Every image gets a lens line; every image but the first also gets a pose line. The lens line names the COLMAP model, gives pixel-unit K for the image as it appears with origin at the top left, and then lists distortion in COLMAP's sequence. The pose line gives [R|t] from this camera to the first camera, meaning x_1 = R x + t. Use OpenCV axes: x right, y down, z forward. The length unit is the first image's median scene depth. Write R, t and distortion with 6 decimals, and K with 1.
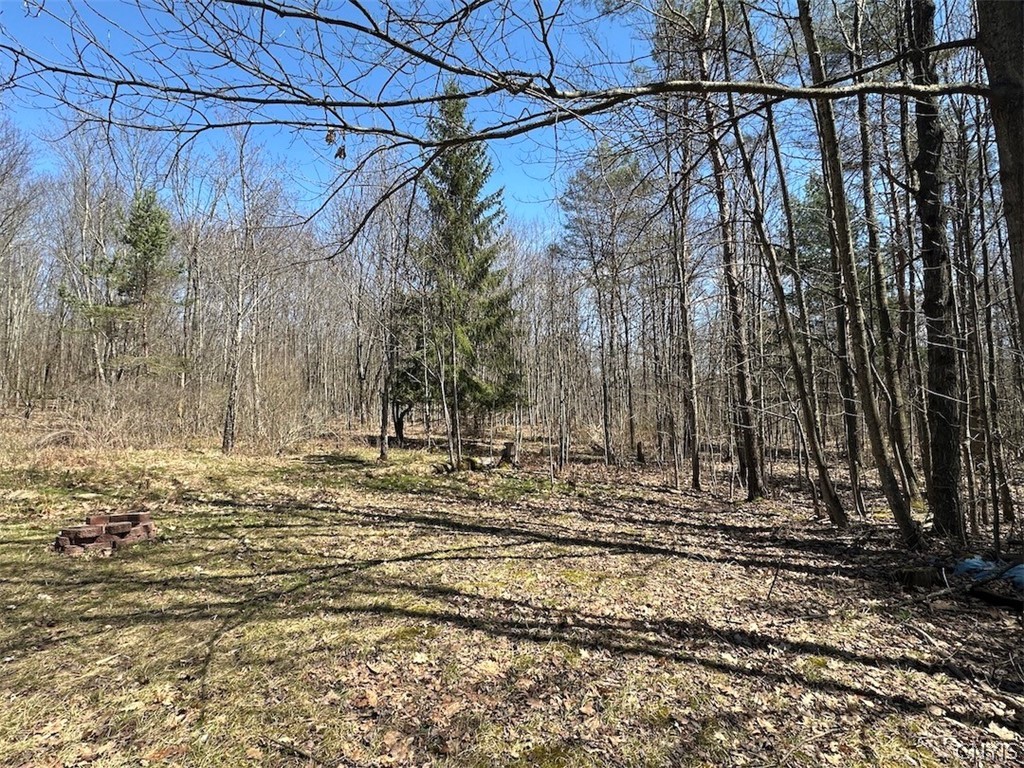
lens RADIAL K [[488.4, 0, 512.0], [0, 488.4, 384.0], [0, 0, 1]] dist [-0.000148, -0.000493]
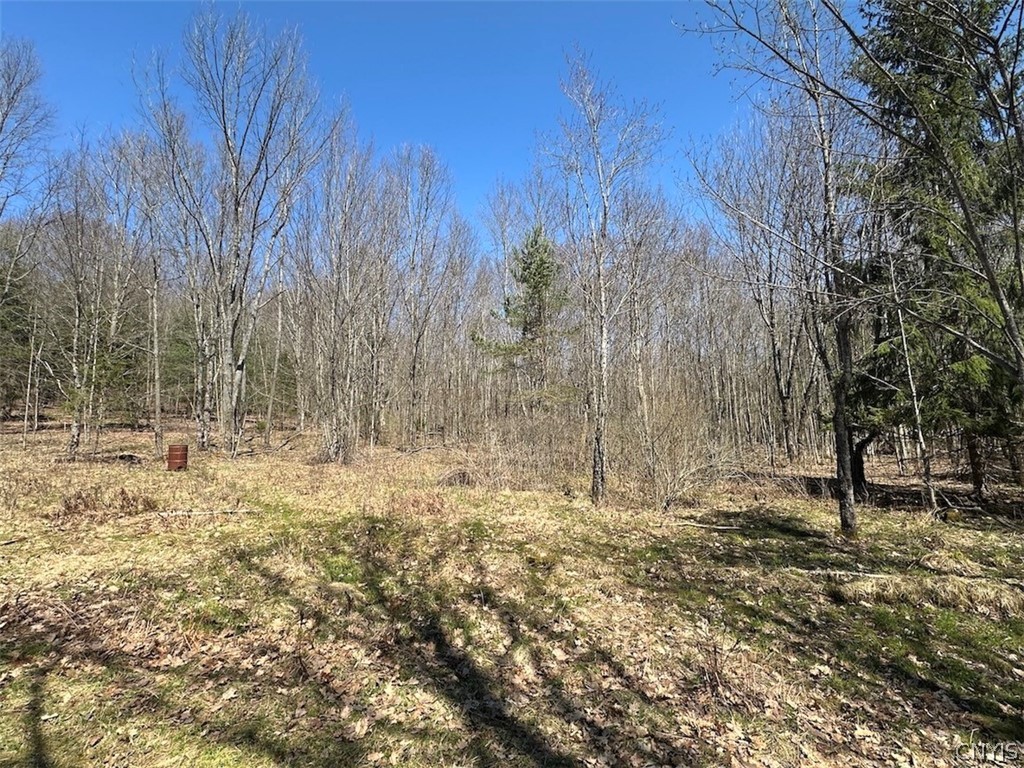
lens RADIAL K [[488.4, 0, 512.0], [0, 488.4, 384.0], [0, 0, 1]] dist [-0.000148, -0.000493]
pose [[0.692529, -0.103158, -0.713976, -0.089068], [0.057749, 0.994474, -0.087672, 0.014146], [0.719075, 0.019484, 0.694660, 0.268007]]
